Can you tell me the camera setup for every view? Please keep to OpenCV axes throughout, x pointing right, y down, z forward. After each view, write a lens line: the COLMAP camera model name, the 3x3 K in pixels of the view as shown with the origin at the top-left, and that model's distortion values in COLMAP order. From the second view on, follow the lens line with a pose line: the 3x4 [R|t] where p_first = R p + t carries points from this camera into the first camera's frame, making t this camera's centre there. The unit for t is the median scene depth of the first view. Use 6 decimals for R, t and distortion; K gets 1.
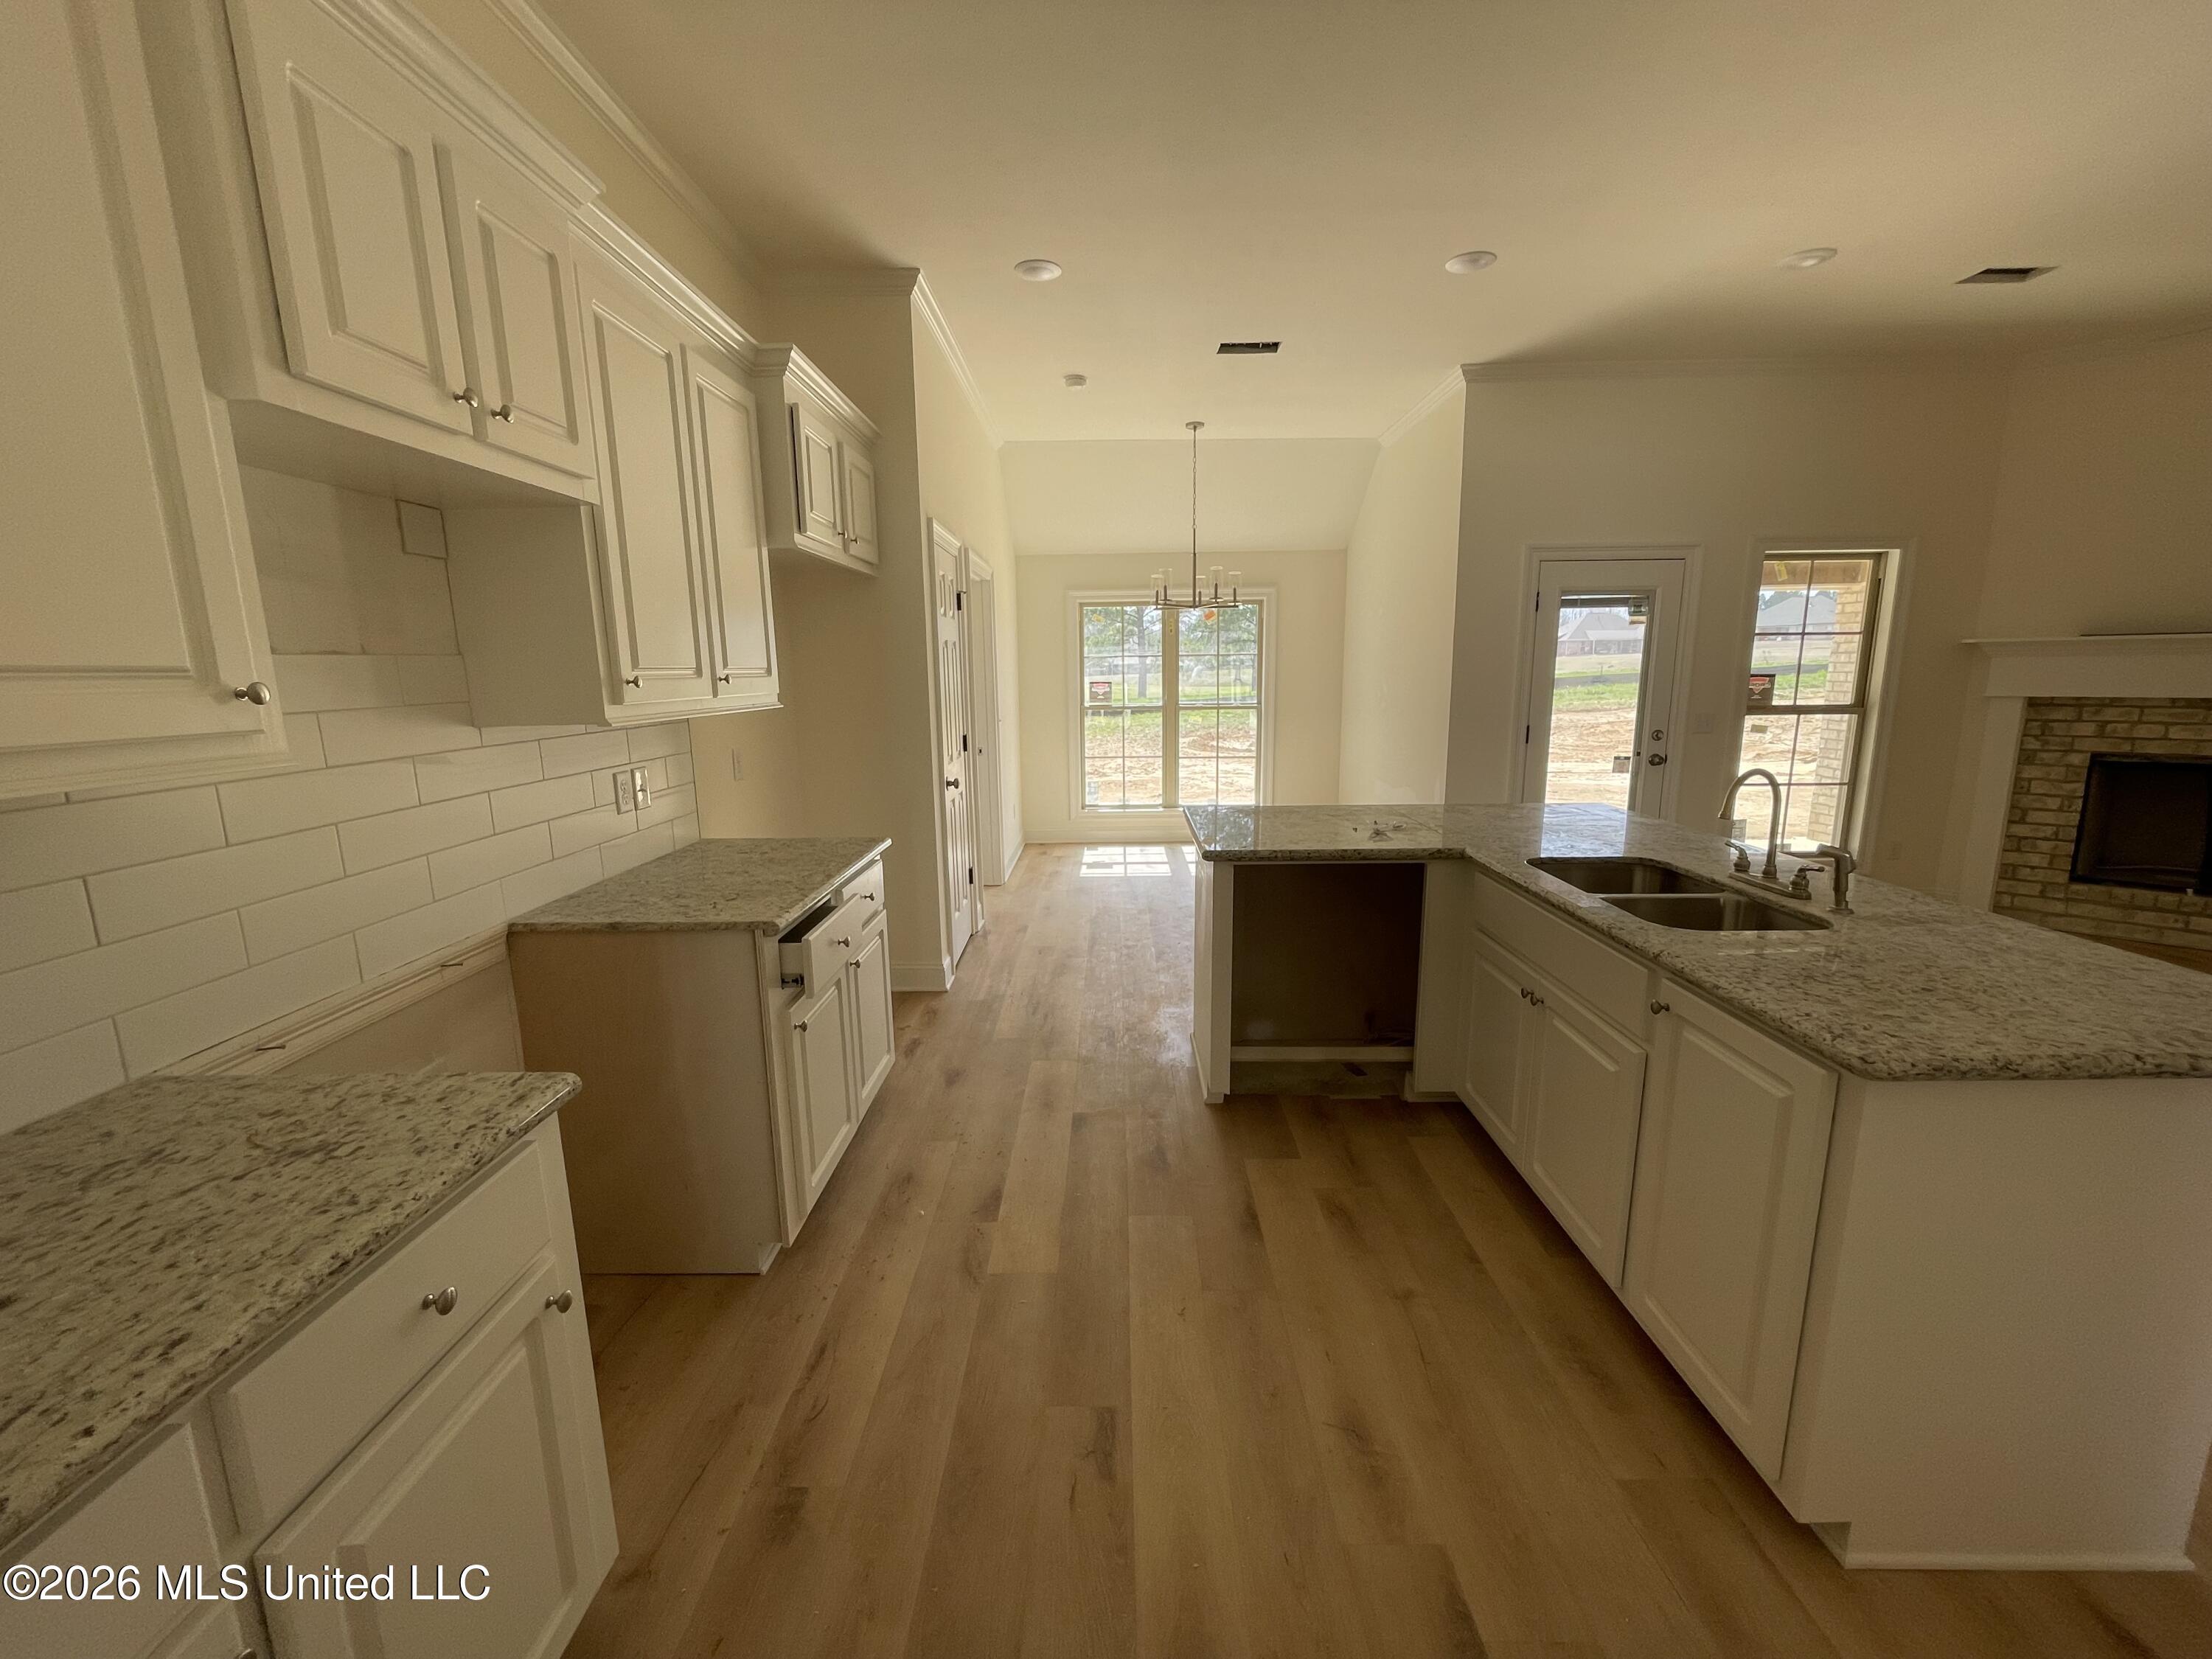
lens RADIAL K [[888.9, 0, 1105.8], [0, 888.9, 830.5], [0, 0, 1]] dist [-0.002364, -0.000616]
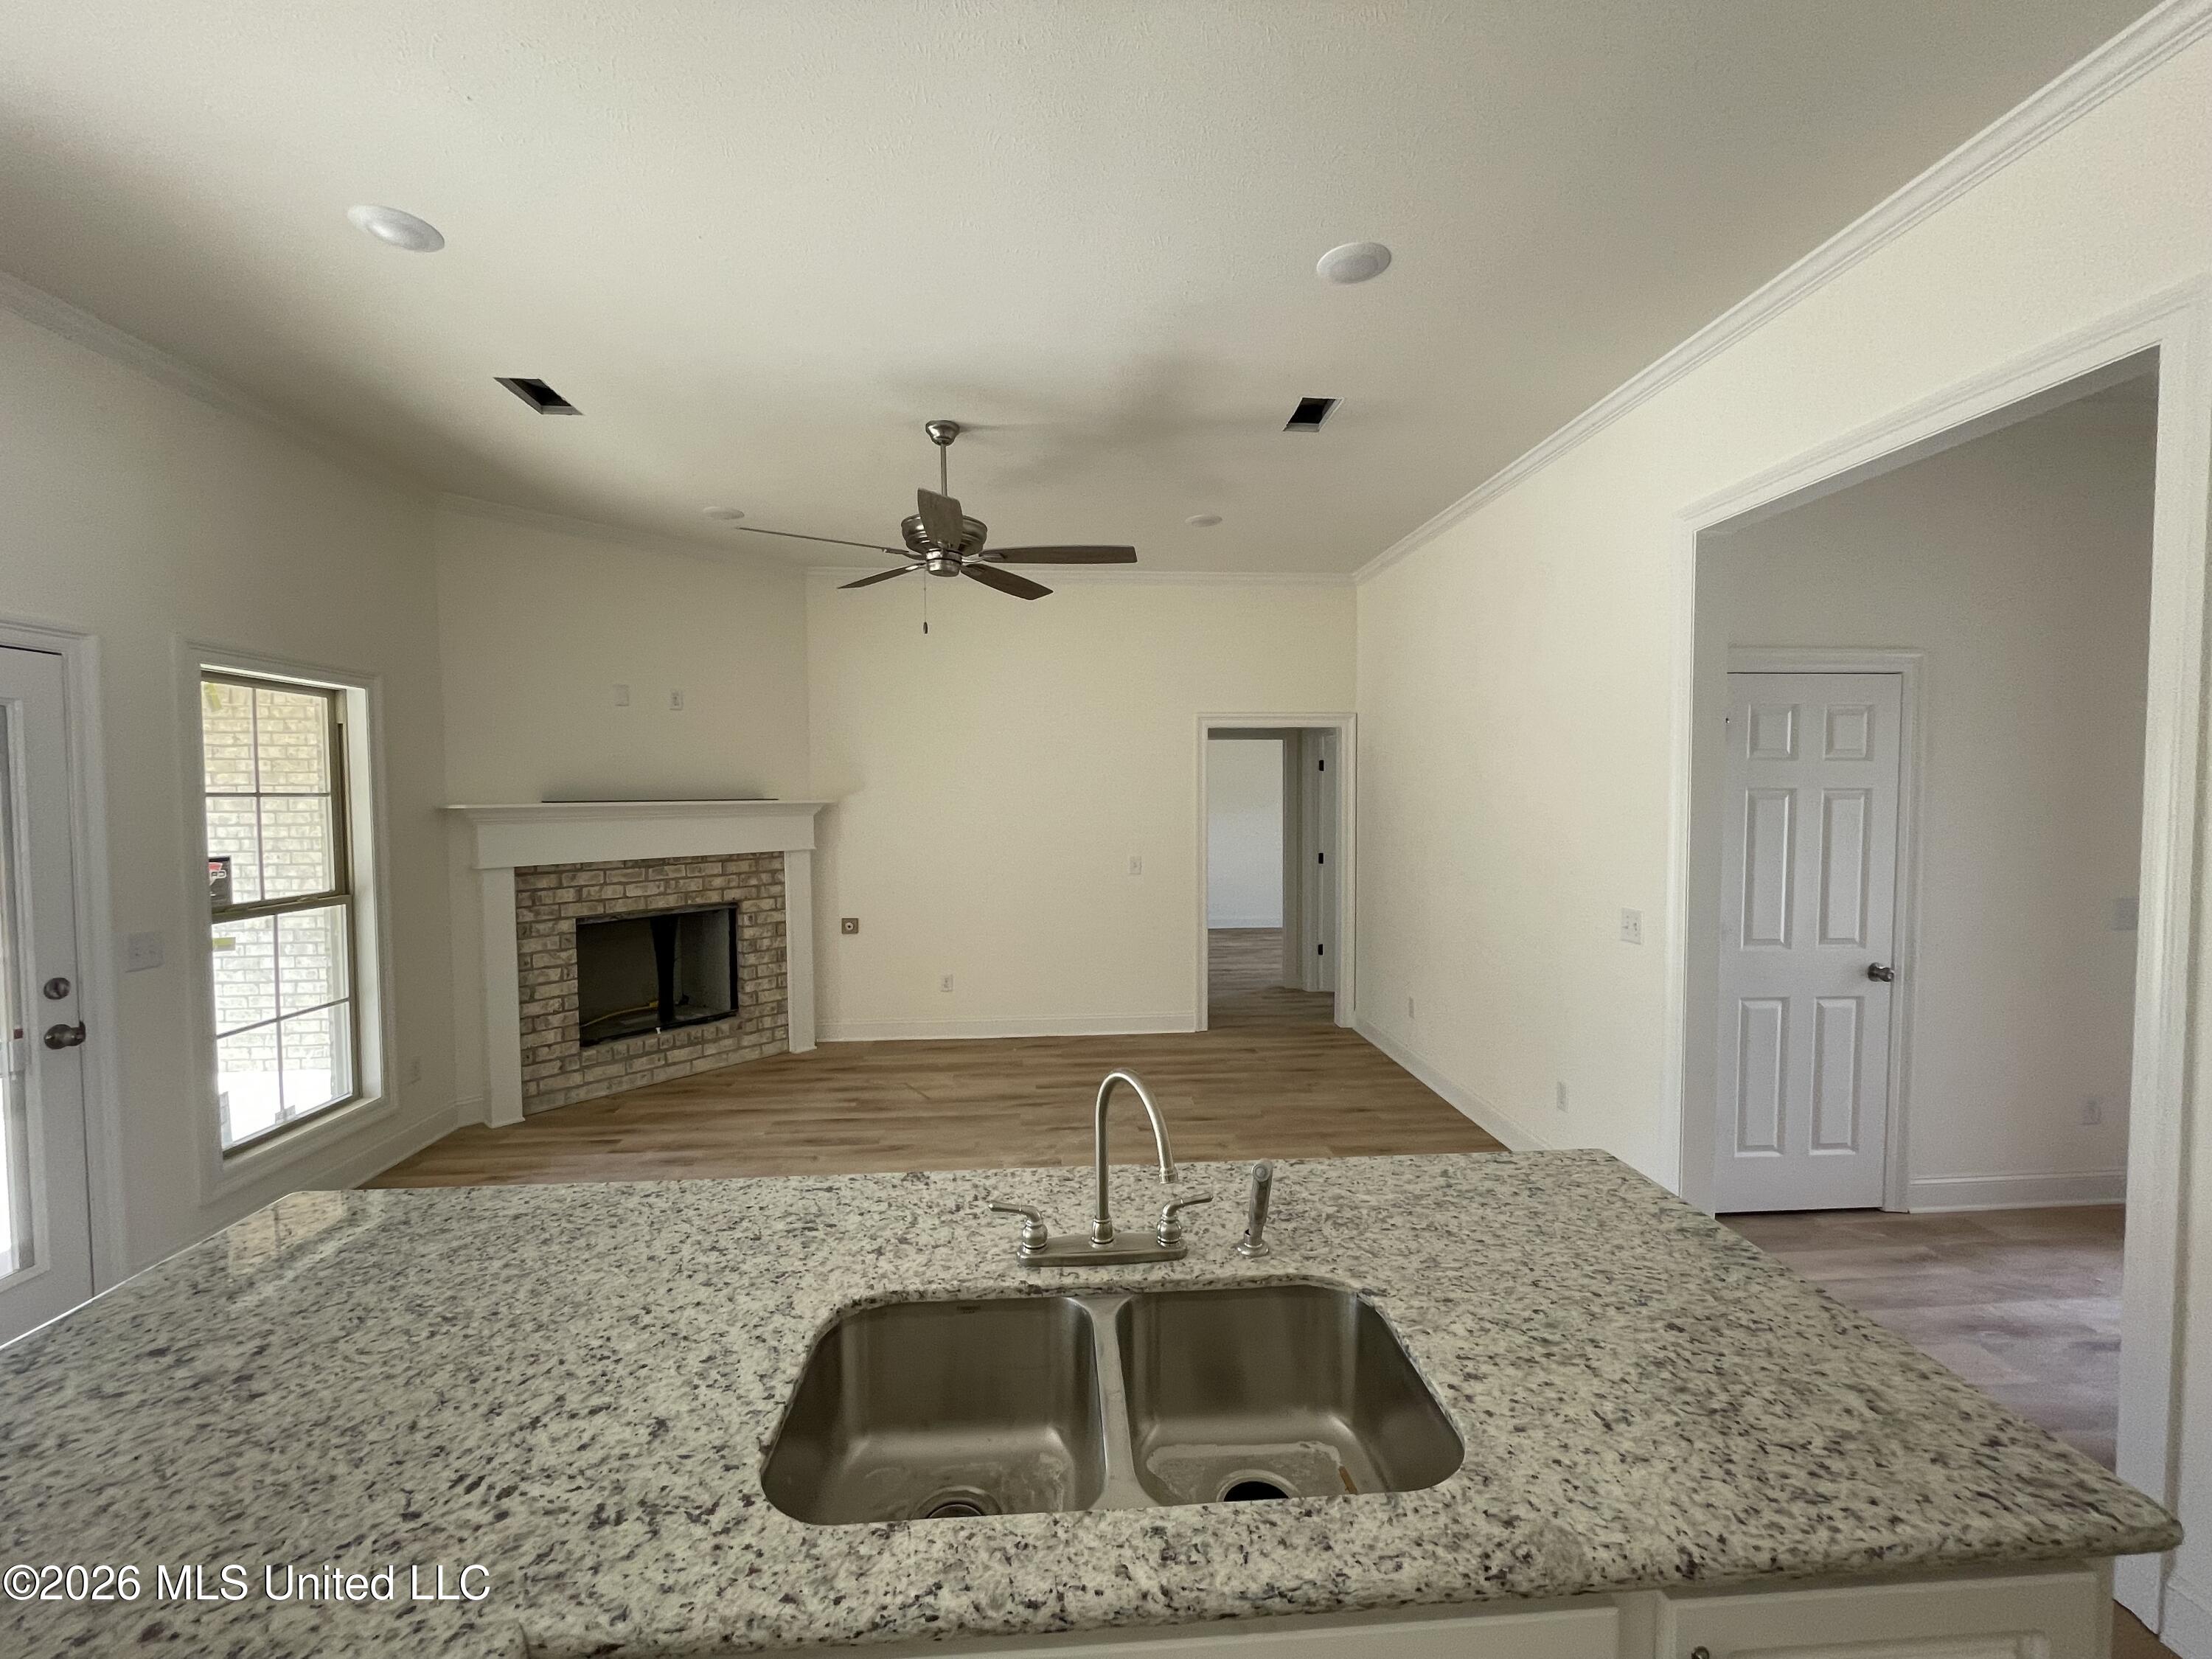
lens RADIAL K [[888.9, 0, 1106.8], [0, 888.9, 829.6], [0, 0, 1]] dist [-0.002364, -0.000616]
pose [[-0.083994, -0.027301, 0.996092, 0.073839], [0.186074, 0.981612, 0.042595, -0.111907], [-0.978939, 0.188924, -0.077369, 0.457765]]
